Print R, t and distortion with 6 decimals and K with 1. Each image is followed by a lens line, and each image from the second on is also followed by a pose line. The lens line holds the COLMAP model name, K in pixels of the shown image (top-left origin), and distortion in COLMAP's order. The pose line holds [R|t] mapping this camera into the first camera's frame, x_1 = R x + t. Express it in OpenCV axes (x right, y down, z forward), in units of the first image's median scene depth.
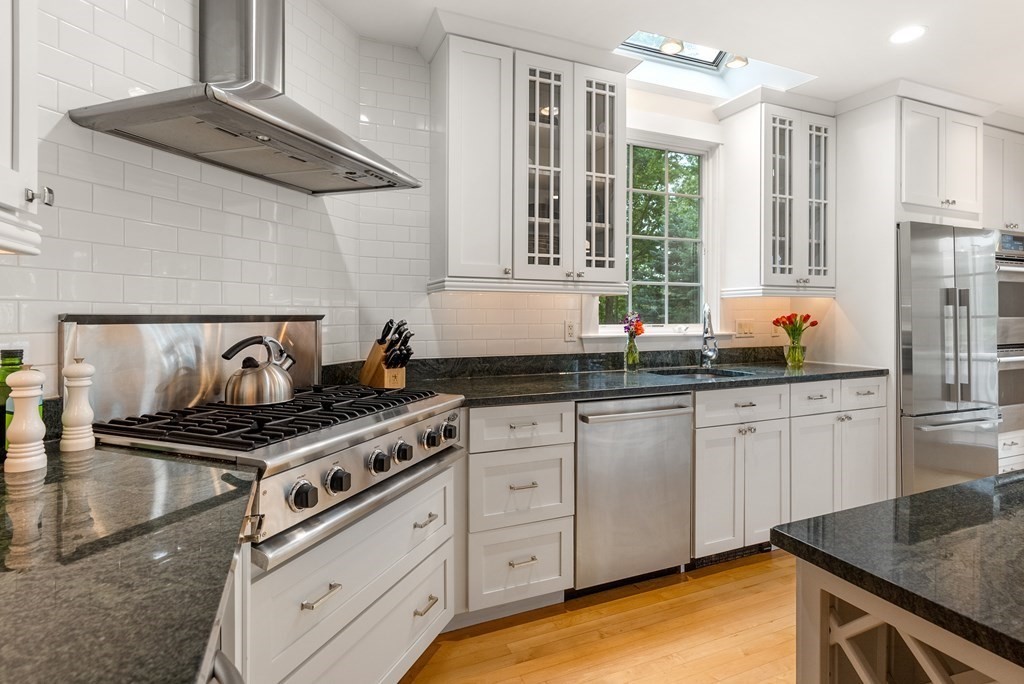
lens RADIAL K [[512.6, 0, 524.1], [0, 512.6, 316.7], [0, 0, 1]] dist [-0.004705, -0.000418]
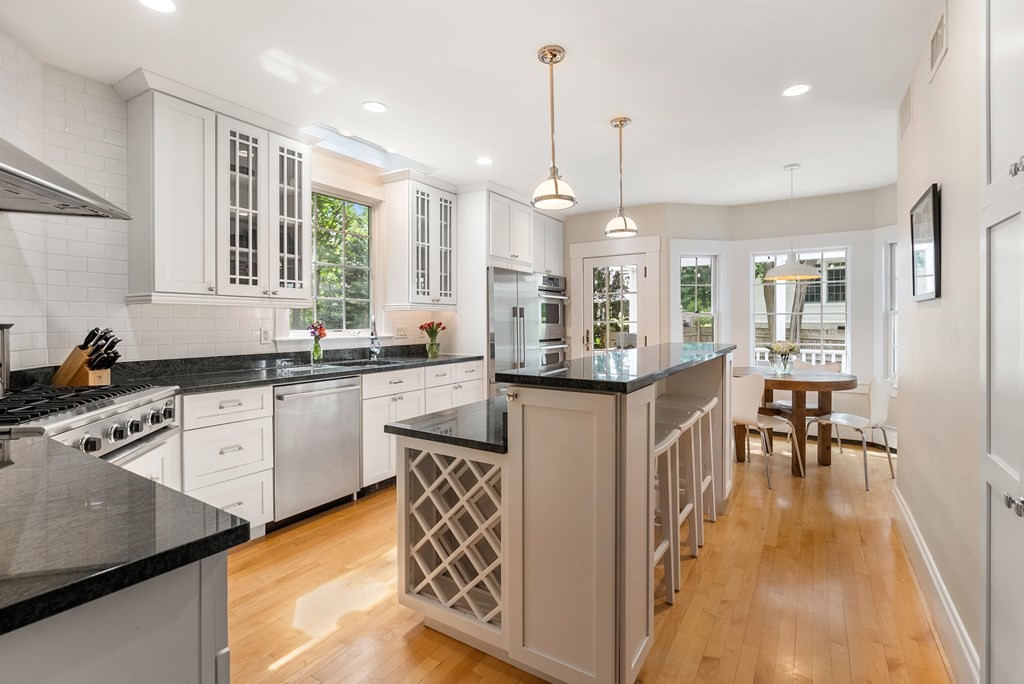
lens RADIAL K [[469.1, 0, 513.6], [0, 469.1, 327.5], [0, 0, 1]] dist [-0.005011, -0.000163]
pose [[0.825921, -0.007795, 0.563732, -0.064788], [0.003036, 0.999951, 0.009378, -0.001822], [-0.563778, -0.006034, 0.825904, -0.350697]]
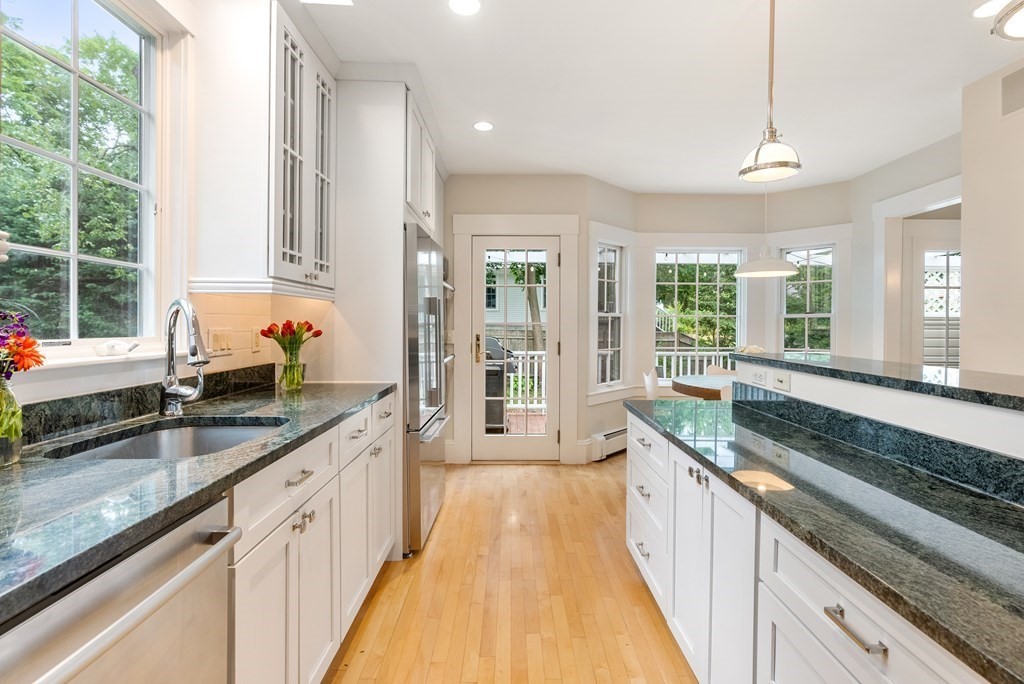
lens RADIAL K [[469.1, 0, 513.6], [0, 469.1, 327.5], [0, 0, 1]] dist [-0.005011, -0.000163]
pose [[0.397322, -0.002765, 0.917675, 0.045419], [-0.004350, 0.999979, 0.004896, -0.000707], [-0.917669, -0.005938, 0.397301, 0.573678]]
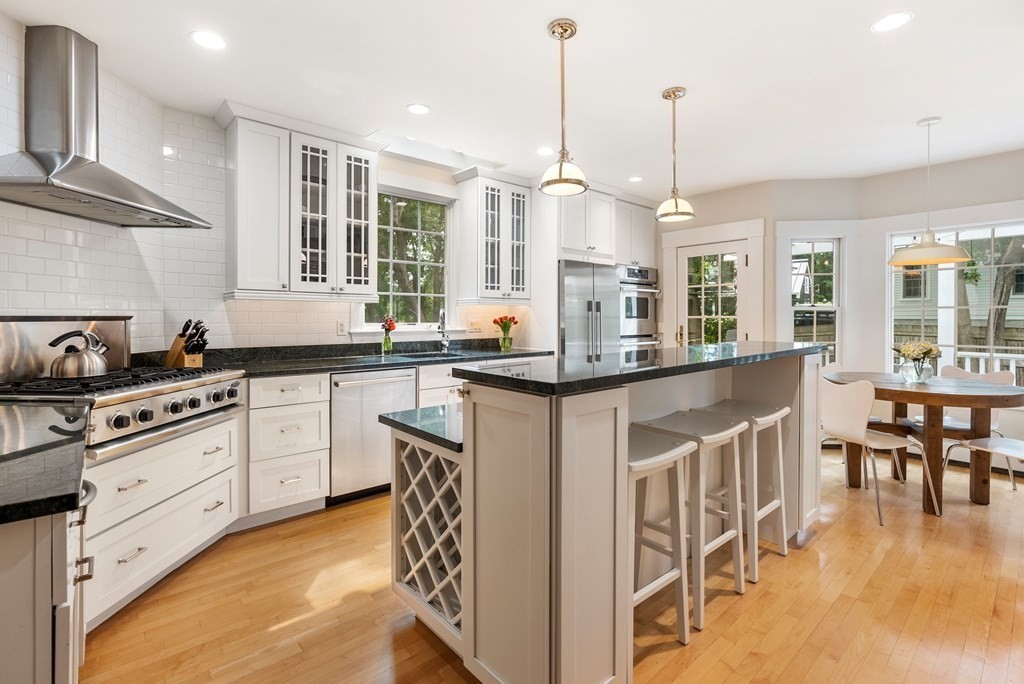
lens RADIAL K [[468.0, 0, 511.0], [0, 468.0, 322.4], [0, 0, 1]] dist [-0.003787, 0.000369]
pose [[0.951396, -0.000996, 0.307969, 0.156850], [-0.001837, 0.999959, 0.008910, 0.000559], [-0.307965, -0.009042, 0.951355, -0.417088]]
